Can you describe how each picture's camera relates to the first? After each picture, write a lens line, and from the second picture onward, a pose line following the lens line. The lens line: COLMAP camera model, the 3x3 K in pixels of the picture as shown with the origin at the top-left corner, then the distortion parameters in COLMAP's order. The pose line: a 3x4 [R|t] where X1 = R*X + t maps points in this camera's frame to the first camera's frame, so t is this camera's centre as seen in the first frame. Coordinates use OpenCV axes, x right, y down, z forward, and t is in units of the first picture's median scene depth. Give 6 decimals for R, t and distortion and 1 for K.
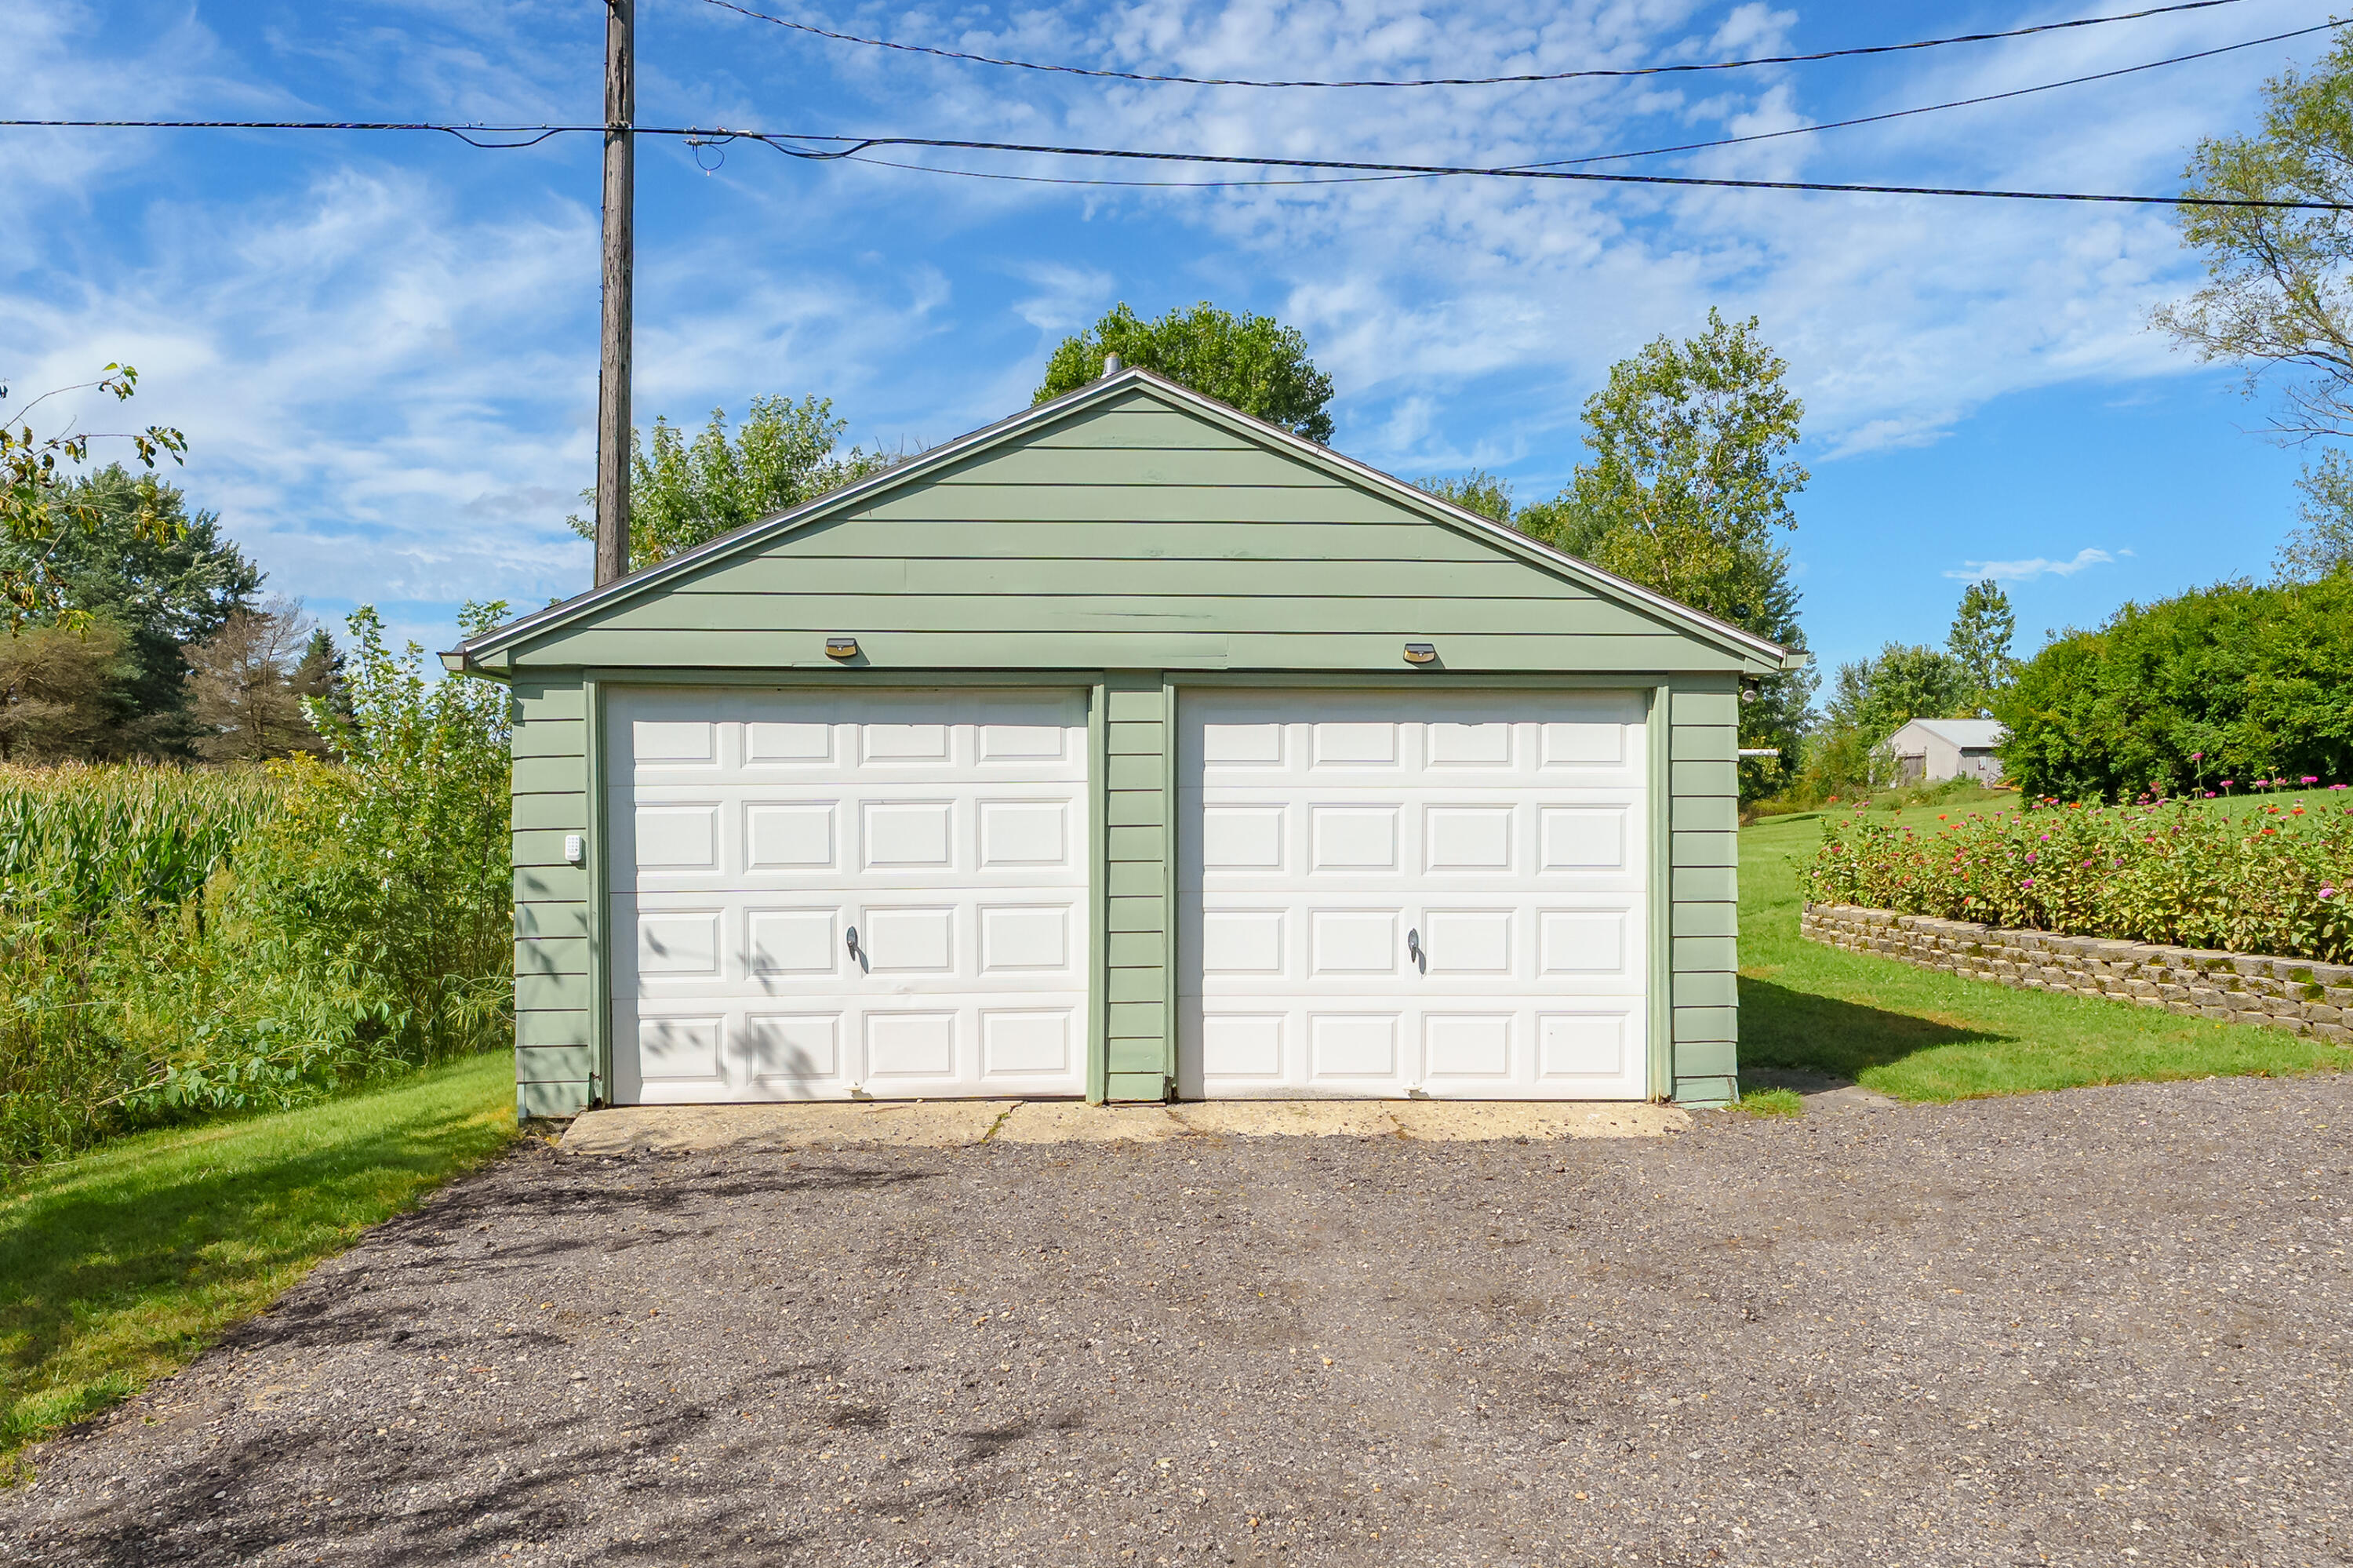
lens RADIAL K [[1882.3, 0, 1176.5], [0, 1882.3, 784.0], [0, 0, 1]] dist [0.004945, 0.005950]
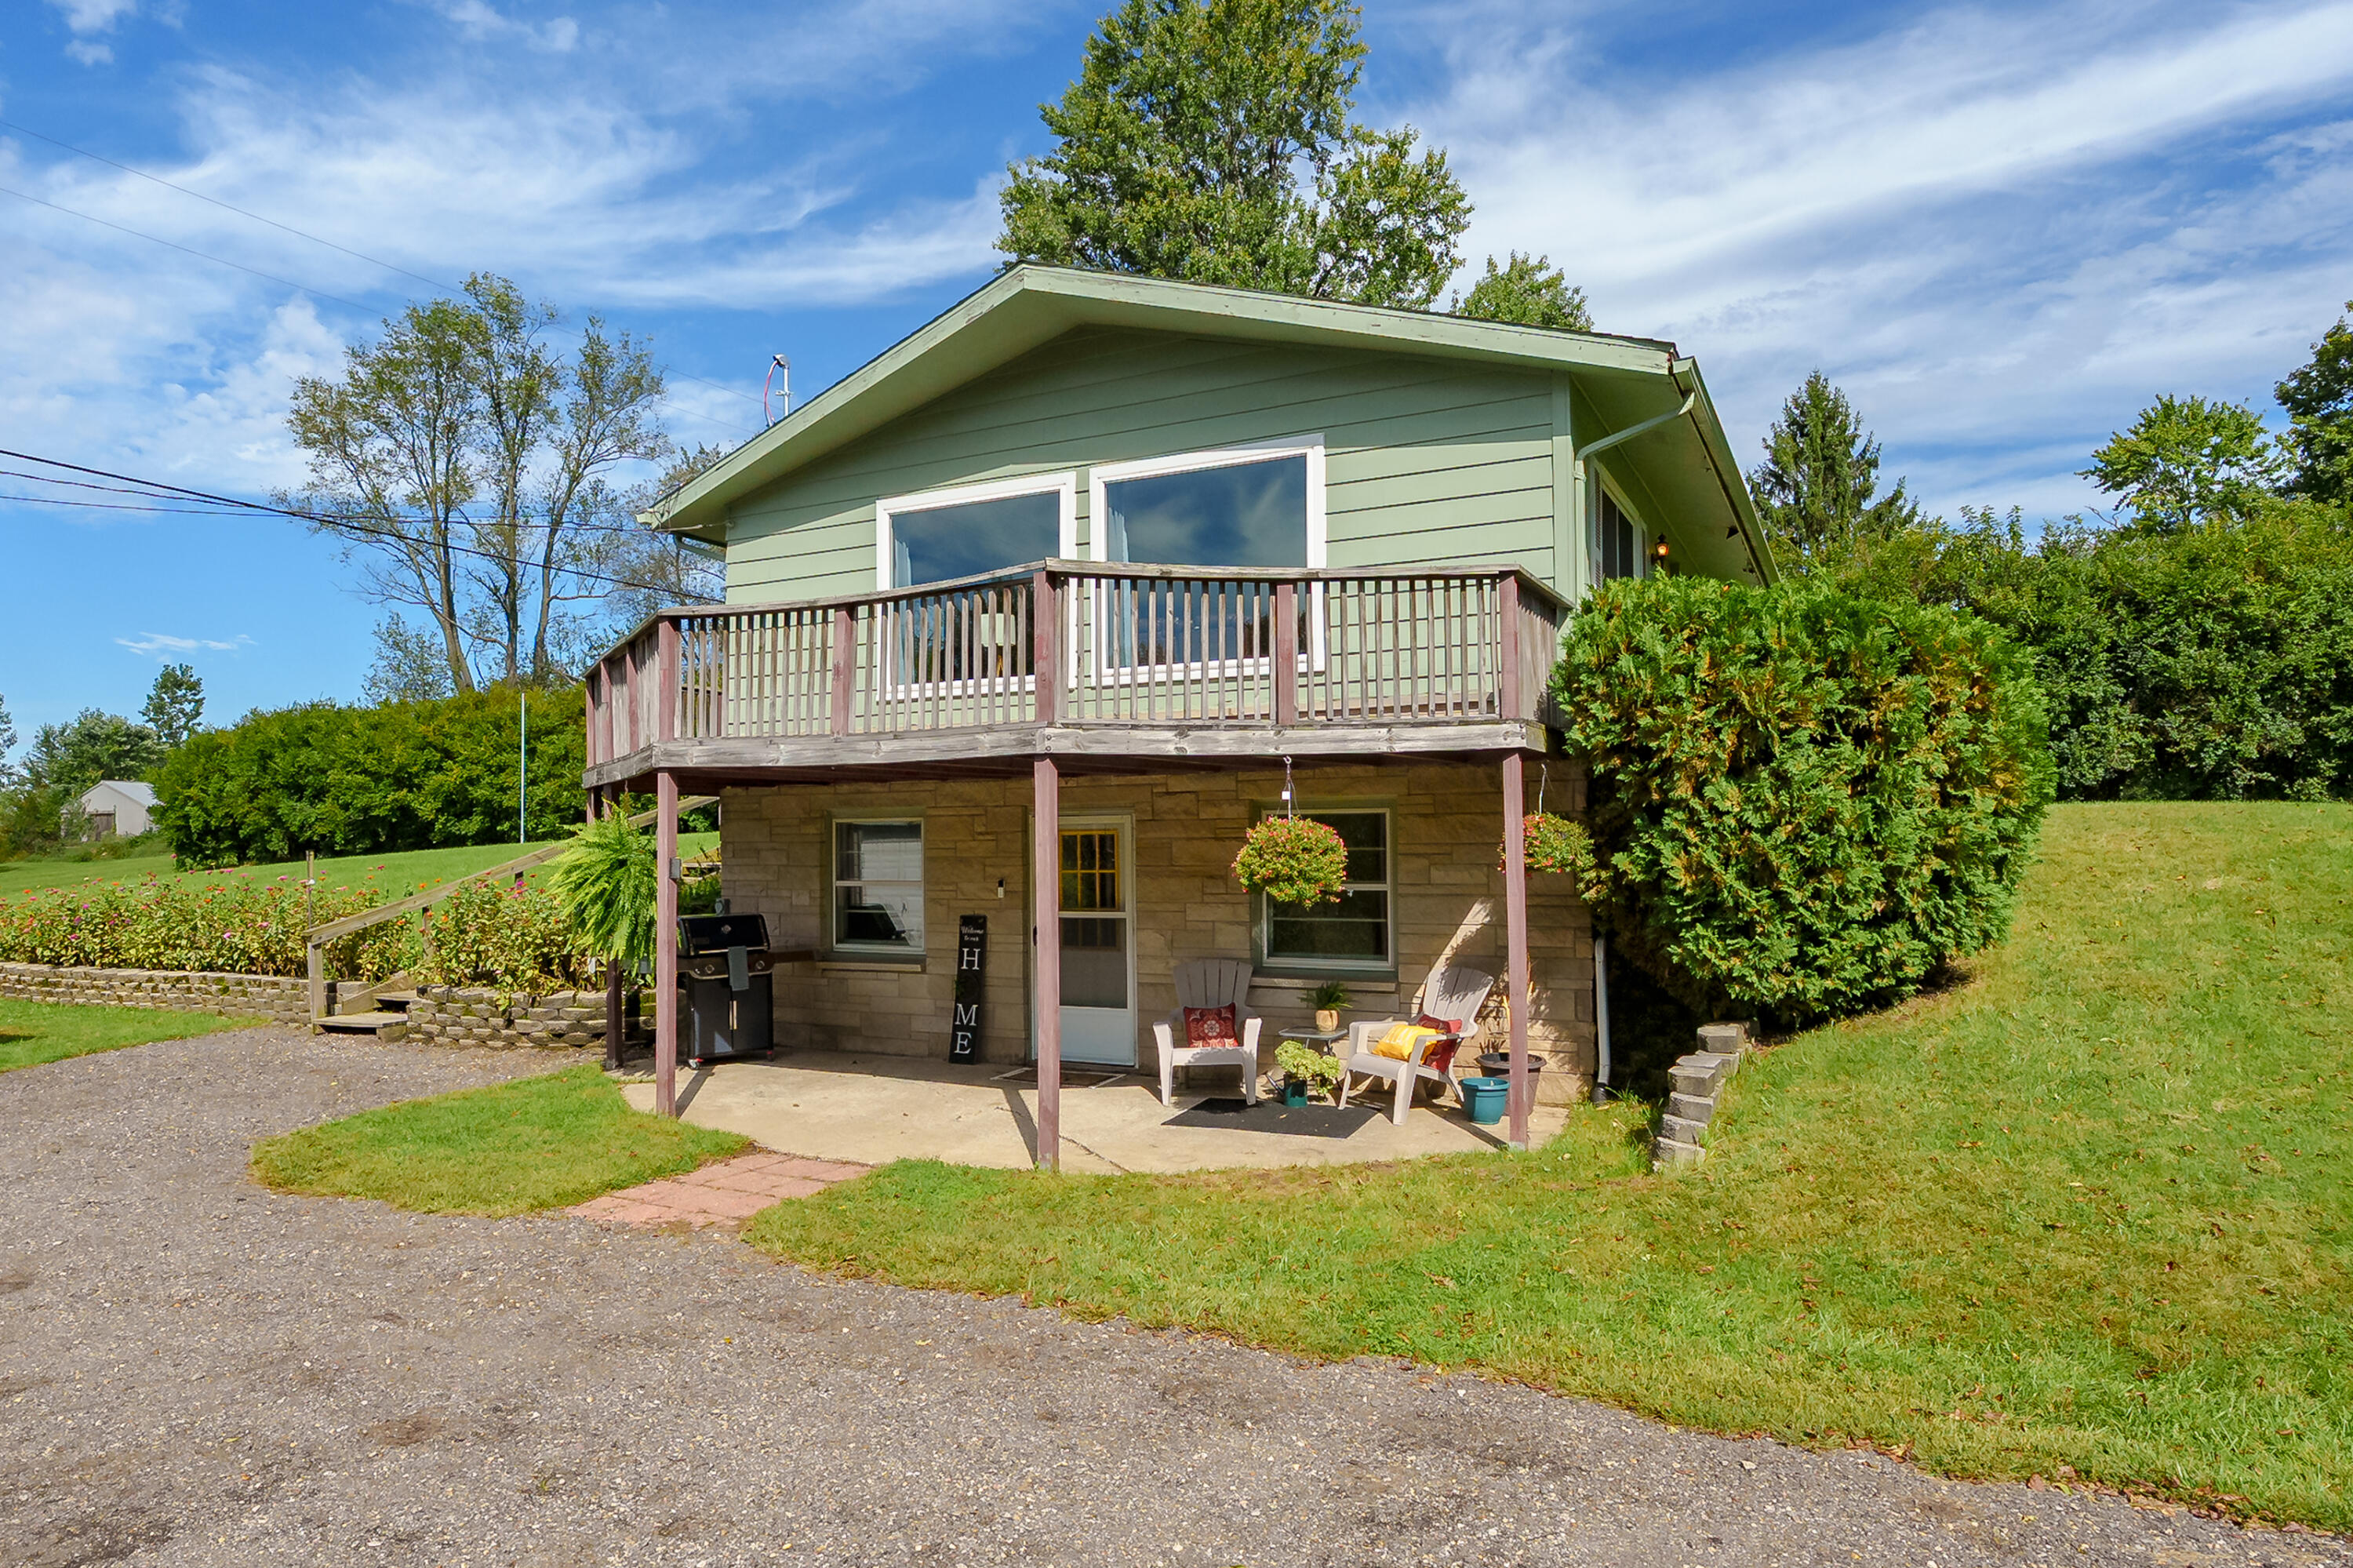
lens RADIAL K [[1521.8, 0, 1172.1], [0, 1521.8, 829.2], [0, 0, 1]] dist [-0.020694, 0.000086]
pose [[0.553332, -0.006652, 0.832934, -0.024722], [0.008350, 0.999962, 0.002439, -0.010179], [-0.832919, 0.005605, 0.553367, -0.142381]]
